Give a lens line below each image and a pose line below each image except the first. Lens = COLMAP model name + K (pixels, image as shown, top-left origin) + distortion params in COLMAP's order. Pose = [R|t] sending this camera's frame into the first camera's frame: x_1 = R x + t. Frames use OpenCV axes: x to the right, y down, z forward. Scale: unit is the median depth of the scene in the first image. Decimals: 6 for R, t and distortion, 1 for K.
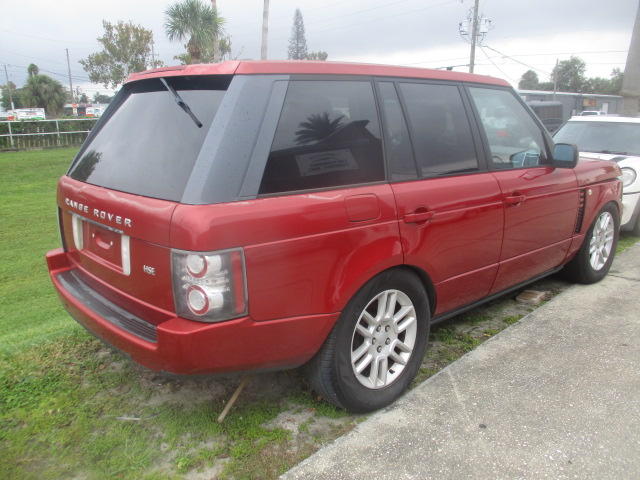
lens RADIAL K [[543.2, 0, 321.3], [0, 543.2, 241.7], [0, 0, 1]] dist [-0.036283, 0.011096]
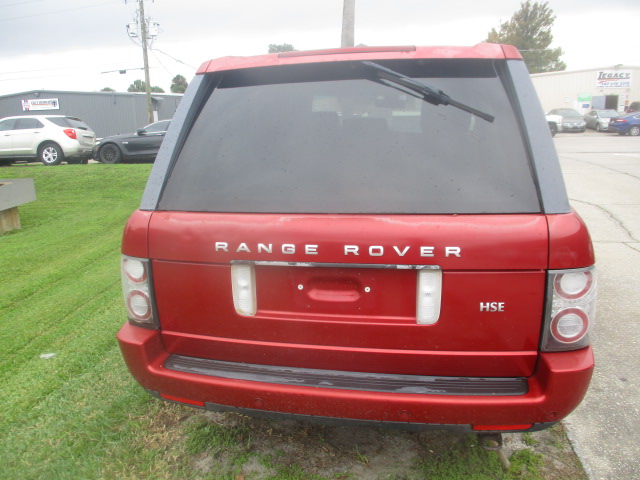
lens RADIAL K [[543.2, 0, 319.4], [0, 543.2, 241.3], [0, 0, 1]] dist [-0.036283, 0.011096]
pose [[0.811065, -0.164593, 0.561322, -0.194922], [0.169607, 0.984546, 0.043624, -0.024295], [-0.559828, 0.059822, 0.826447, 0.101819]]
